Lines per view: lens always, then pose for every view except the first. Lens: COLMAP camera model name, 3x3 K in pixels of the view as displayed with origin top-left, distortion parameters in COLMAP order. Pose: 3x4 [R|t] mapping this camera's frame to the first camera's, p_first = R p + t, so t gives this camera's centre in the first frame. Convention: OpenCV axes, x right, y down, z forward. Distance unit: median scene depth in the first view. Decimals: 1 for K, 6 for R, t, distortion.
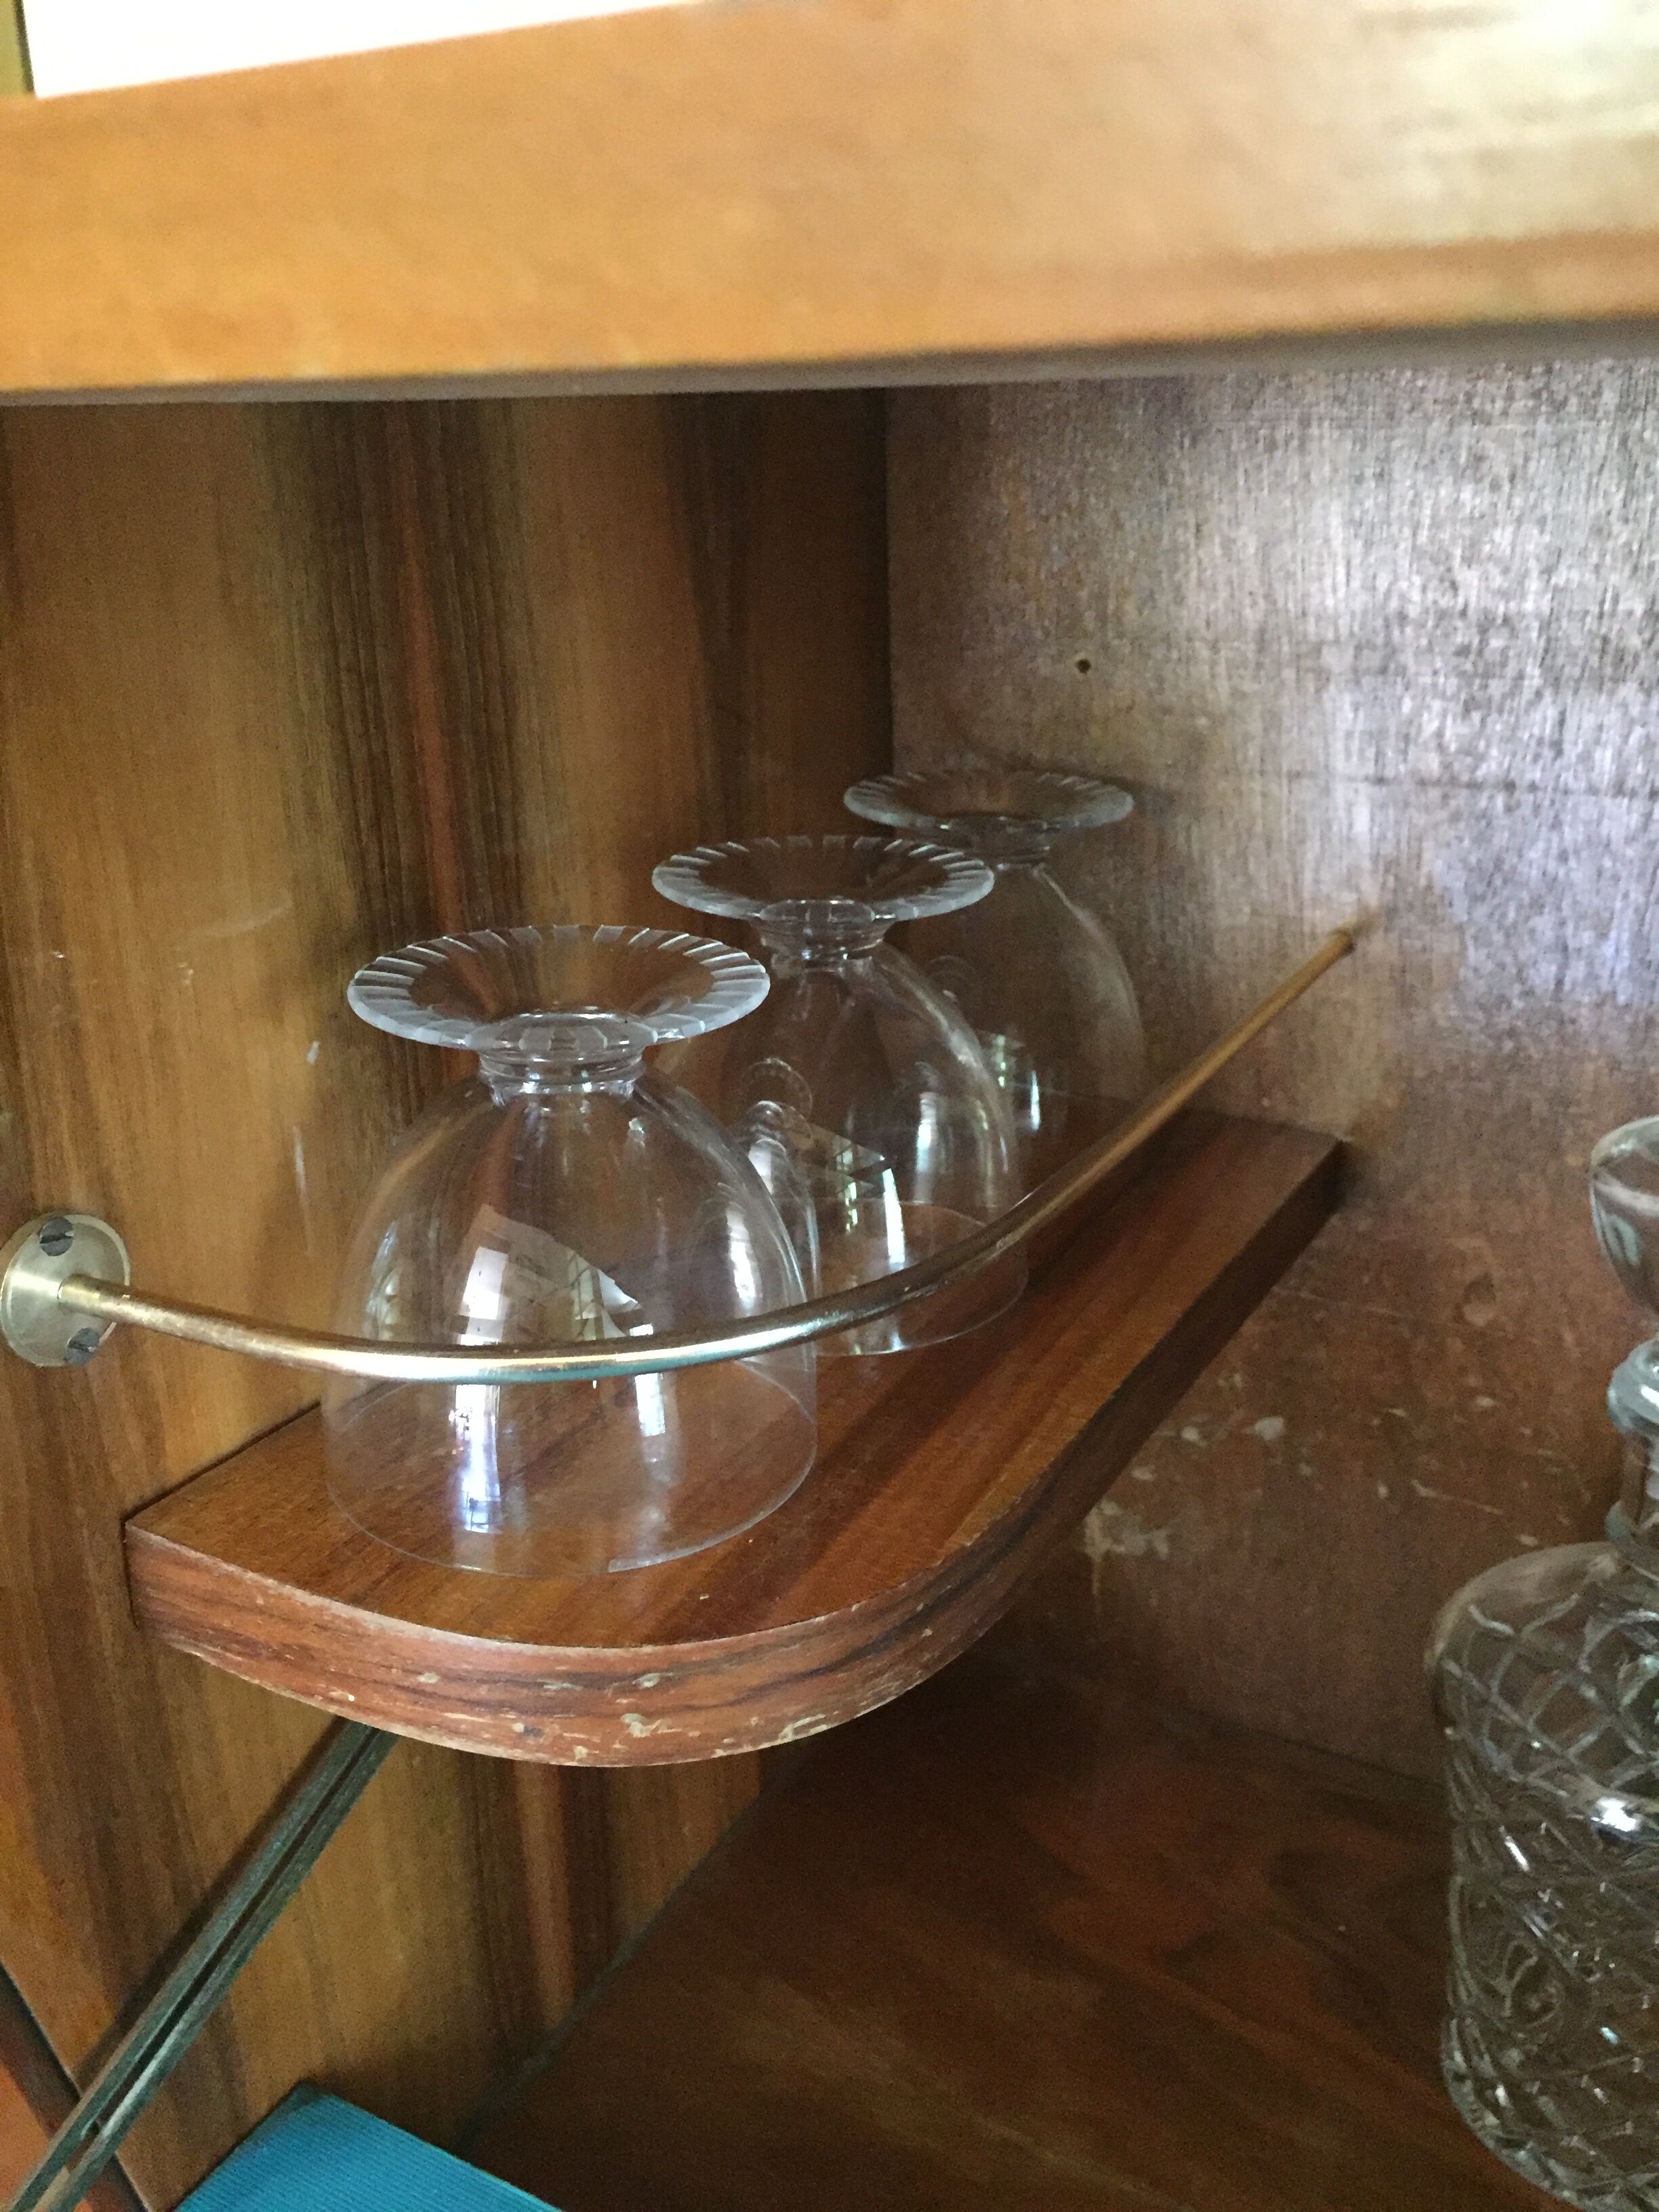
lens RADIAL K [[1896.8, 0, 829.5], [0, 1896.8, 1106.0], [0, 0, 1]] dist [0.075072, -0.116707]
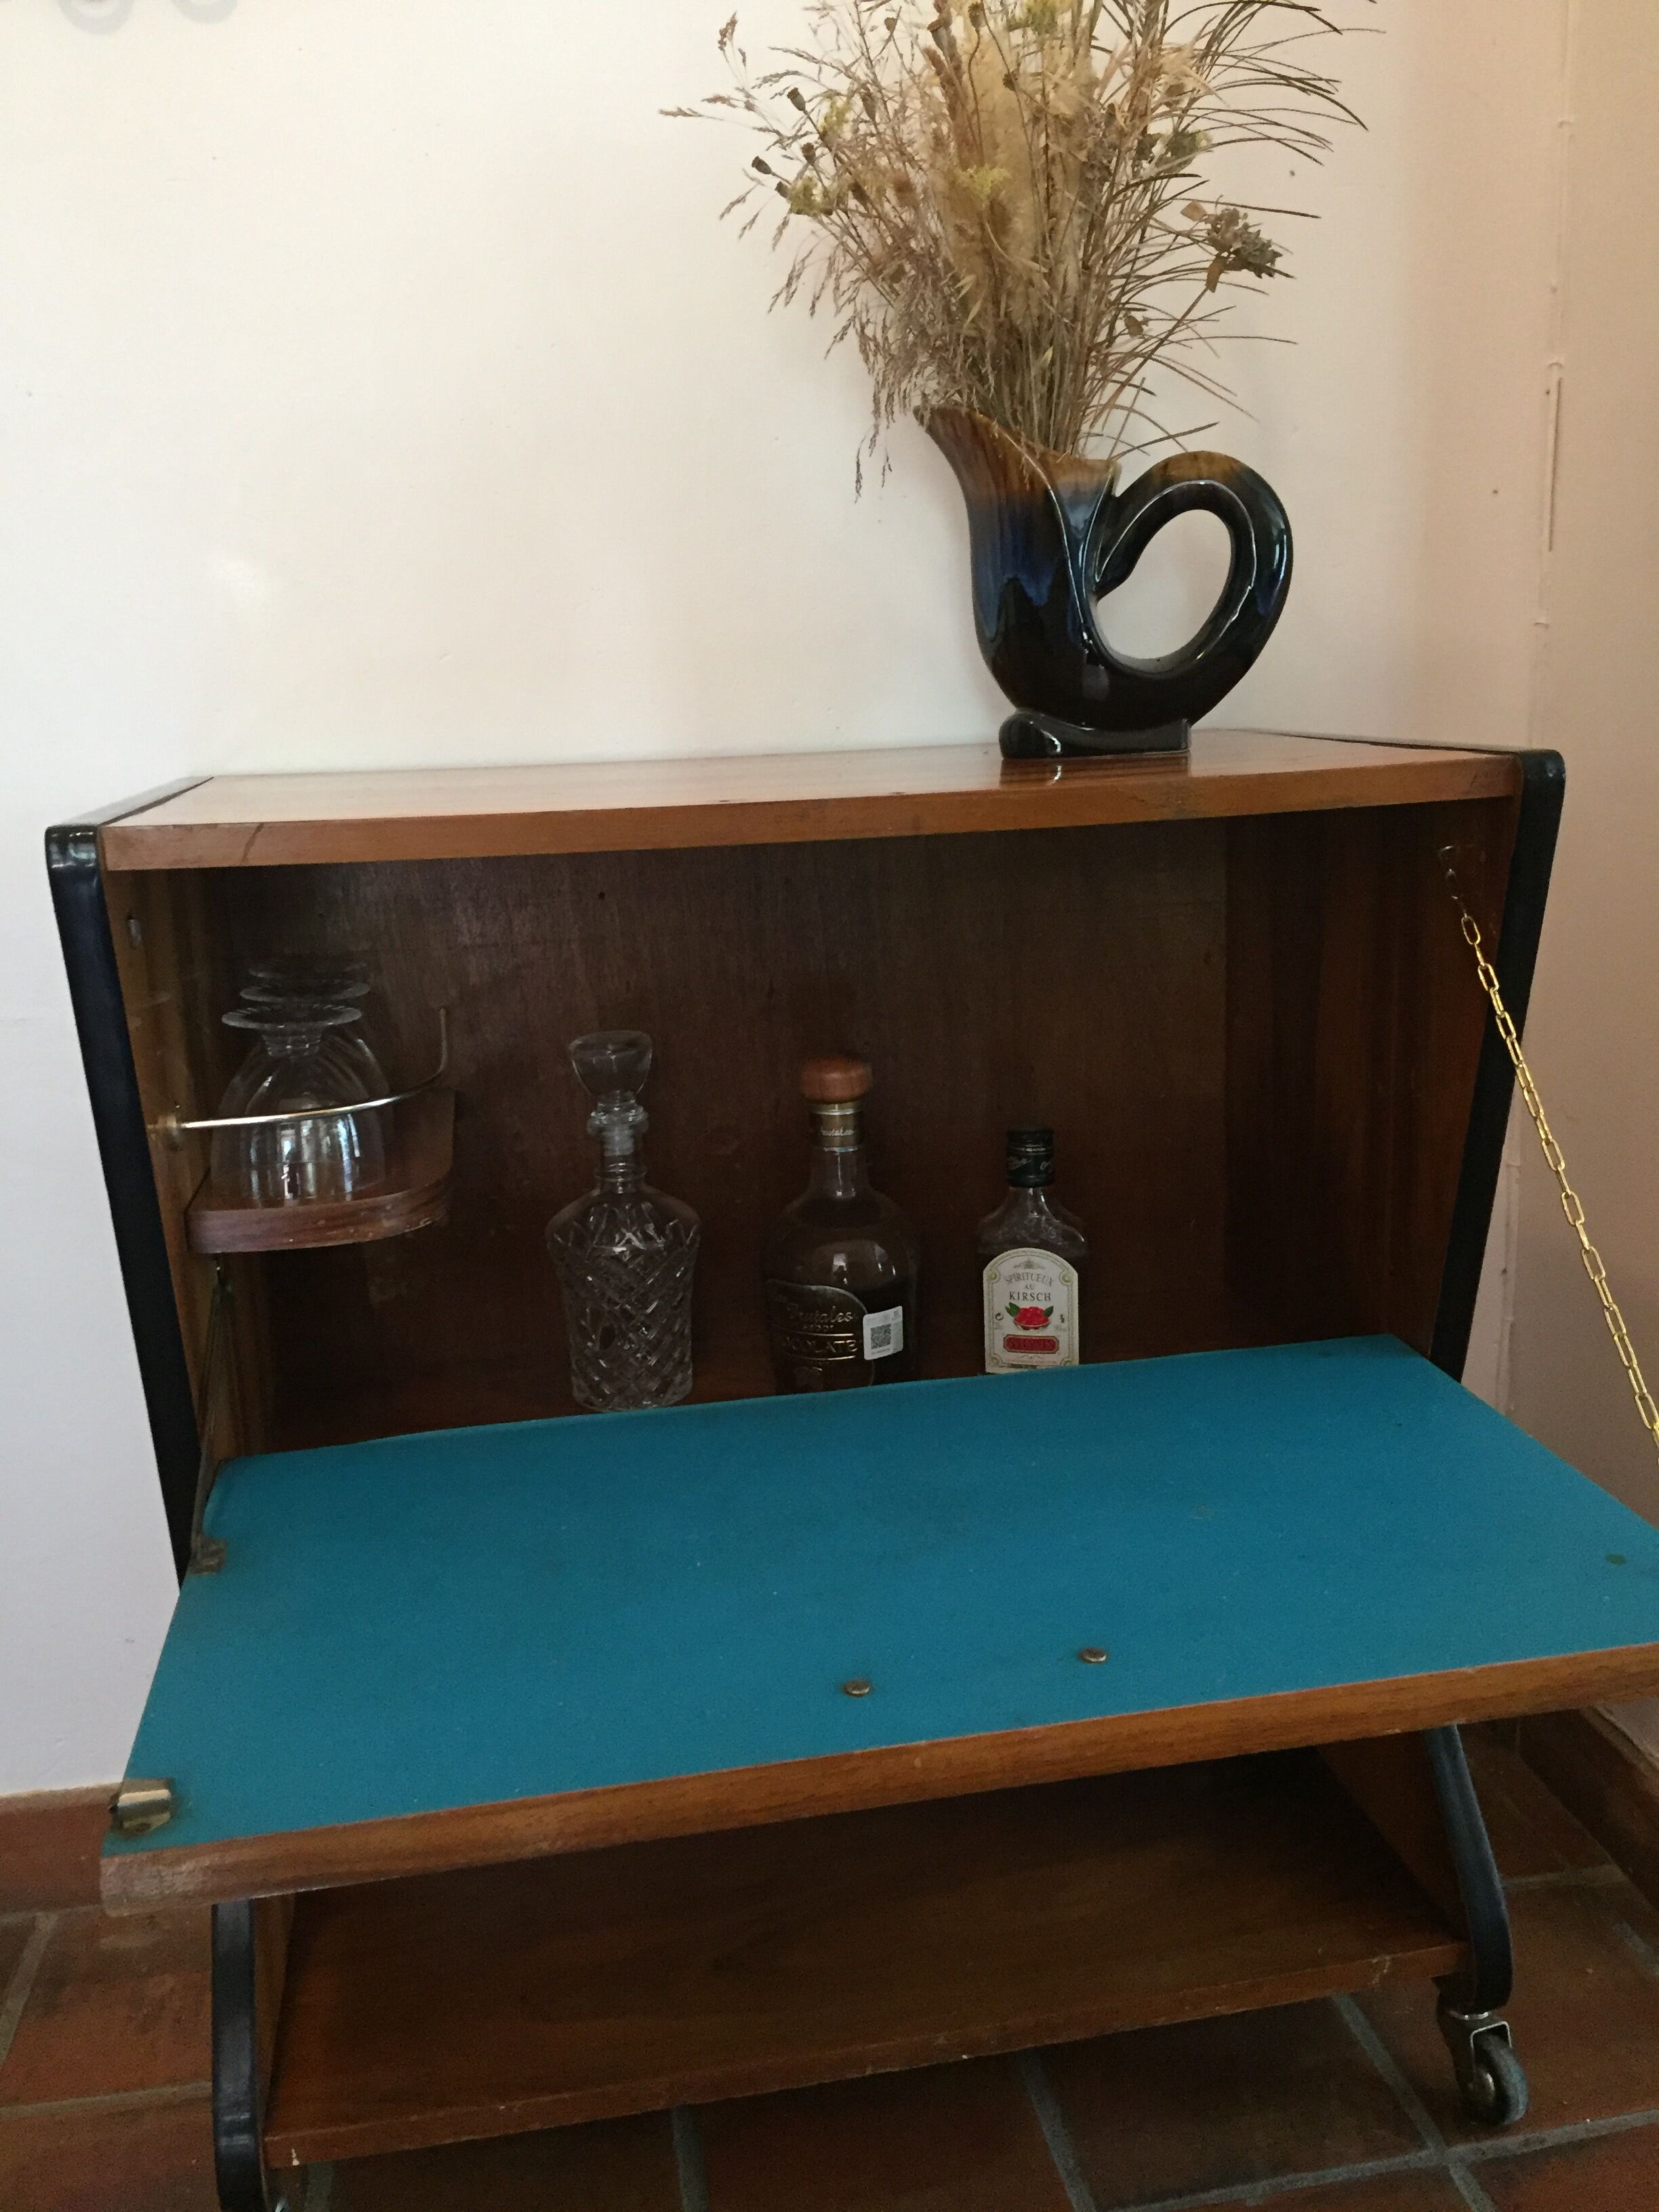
lens RADIAL K [[1896.8, 0, 829.5], [0, 1896.8, 1106.0], [0, 0, 1]] dist [0.075072, -0.116707]
pose [[0.766956, -0.134872, 0.627366, -1.556301], [0.214736, 0.975241, -0.052857, 0.460538], [-0.604704, 0.175257, 0.776928, -2.088092]]
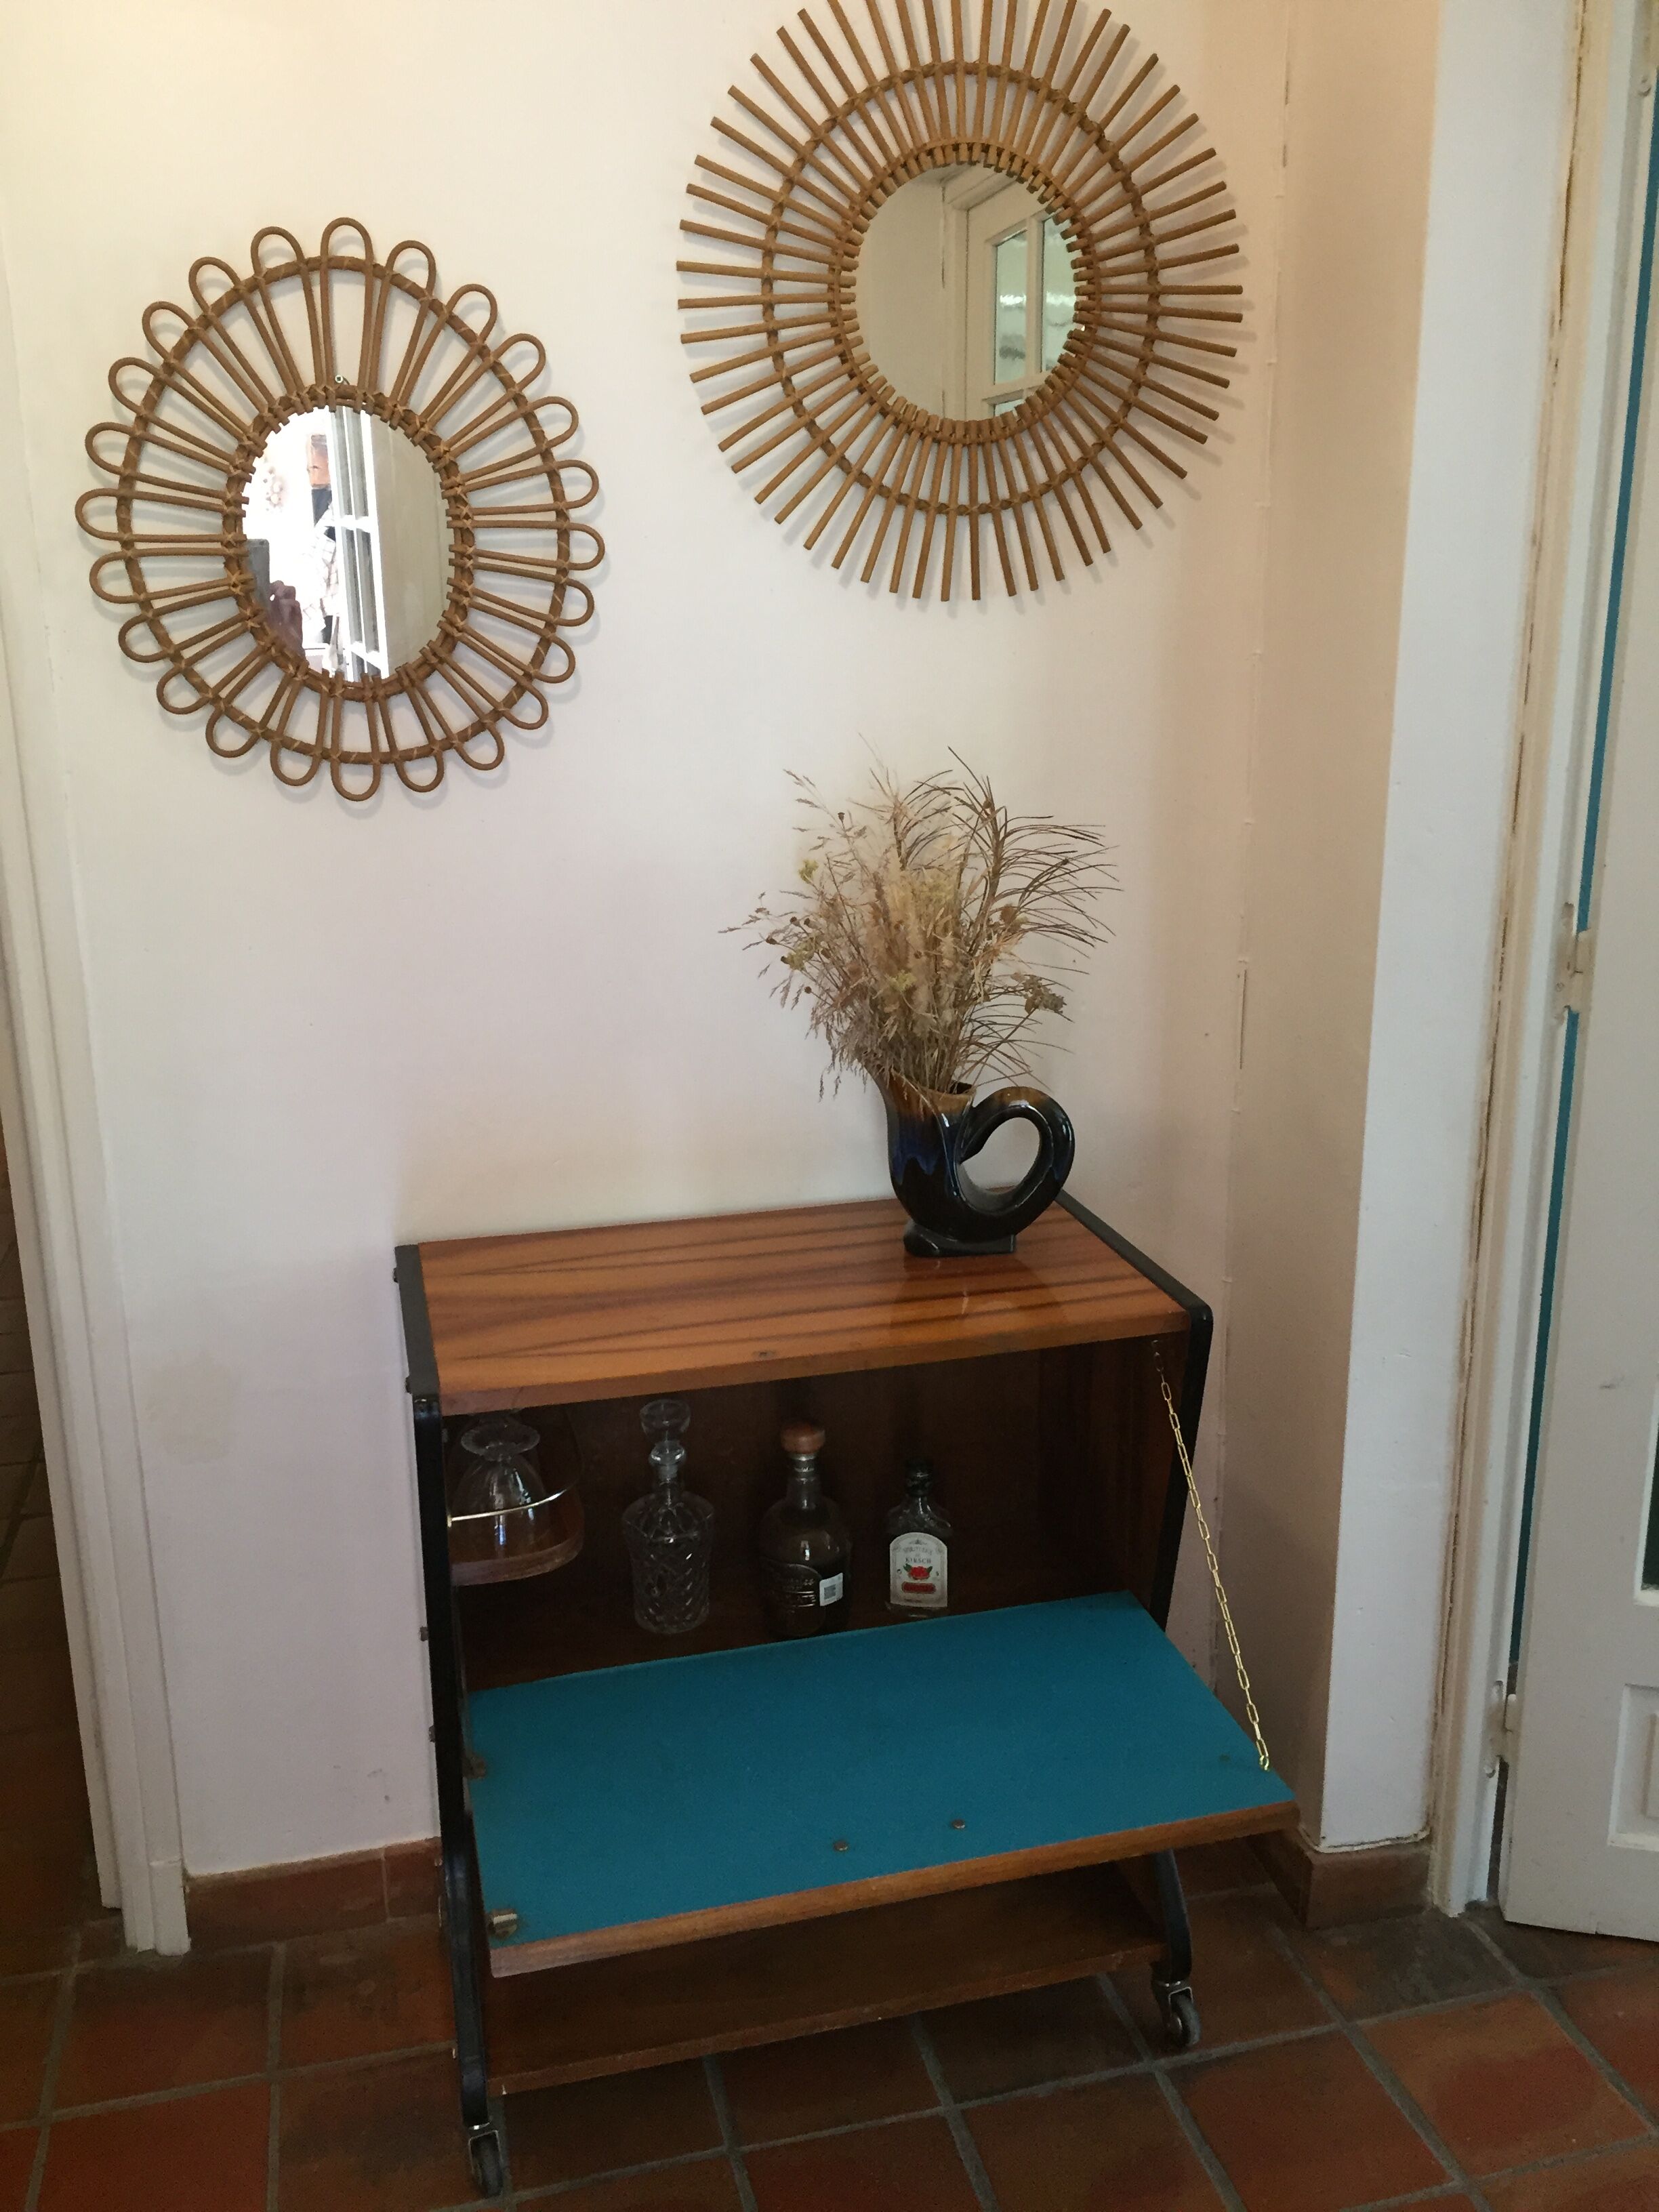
lens RADIAL K [[1896.8, 0, 829.5], [0, 1896.8, 1106.0], [0, 0, 1]] dist [0.075072, -0.116707]
pose [[0.716219, -0.151808, 0.681164, -3.240257], [0.211823, 0.977296, -0.004919, -0.826442], [-0.664952, 0.147810, 0.732114, -4.009898]]
